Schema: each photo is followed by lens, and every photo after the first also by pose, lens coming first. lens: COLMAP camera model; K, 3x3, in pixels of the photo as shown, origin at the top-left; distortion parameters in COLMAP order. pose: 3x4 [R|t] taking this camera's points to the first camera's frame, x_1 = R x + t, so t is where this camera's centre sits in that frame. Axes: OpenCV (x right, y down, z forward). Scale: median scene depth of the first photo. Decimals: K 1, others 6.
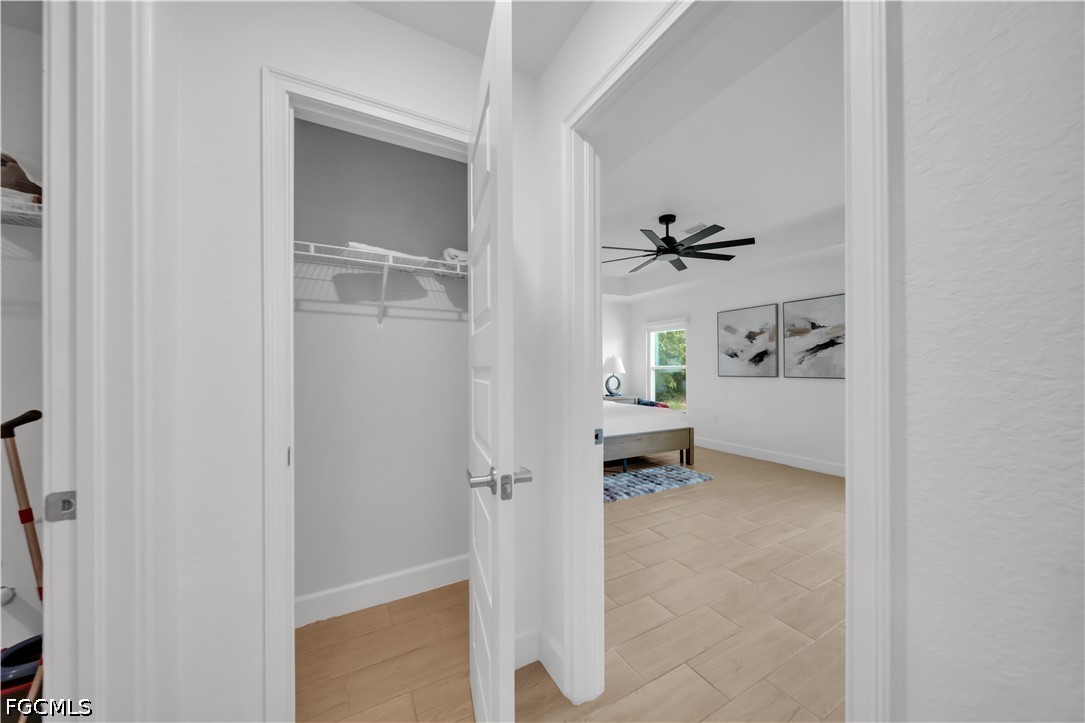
lens RADIAL K [[374.5, 0, 542.7], [0, 374.5, 367.3], [0, 0, 1]] dist [-0.002751, -0.000854]
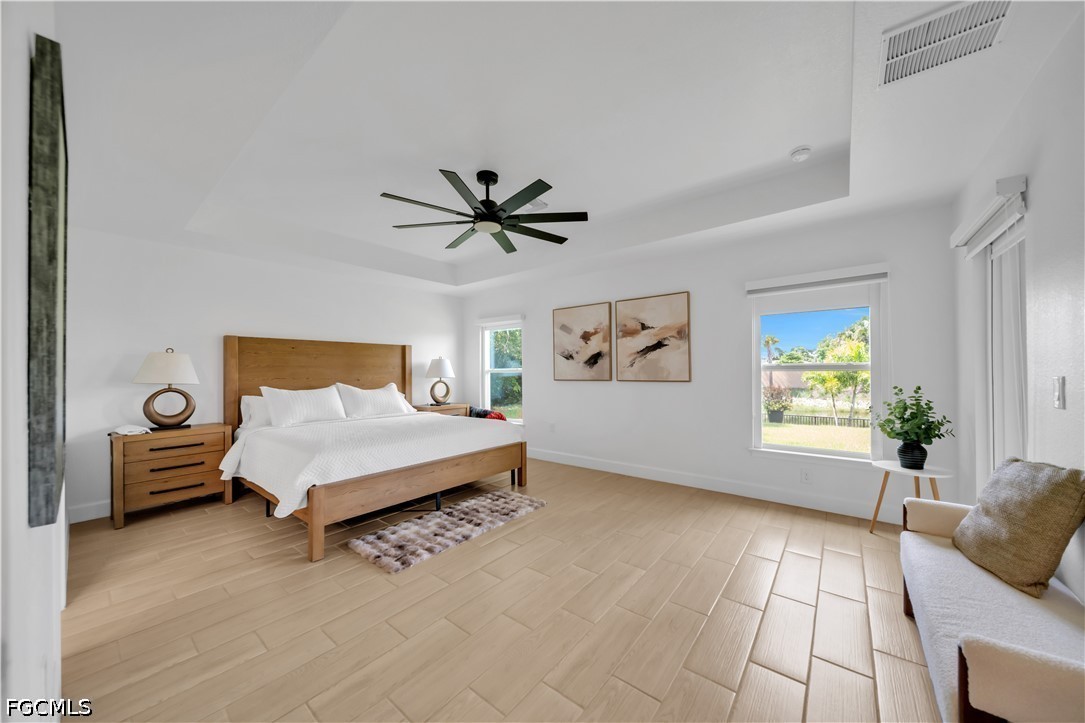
lens RADIAL K [[374.5, 0, 540.9], [0, 374.5, 366.8], [0, 0, 1]] dist [-0.002751, -0.000854]
pose [[0.928203, 0.000266, 0.372075, 0.126802], [0.003839, 0.999940, -0.010291, 0.000595], [-0.372055, 0.010981, 0.928146, 0.212235]]
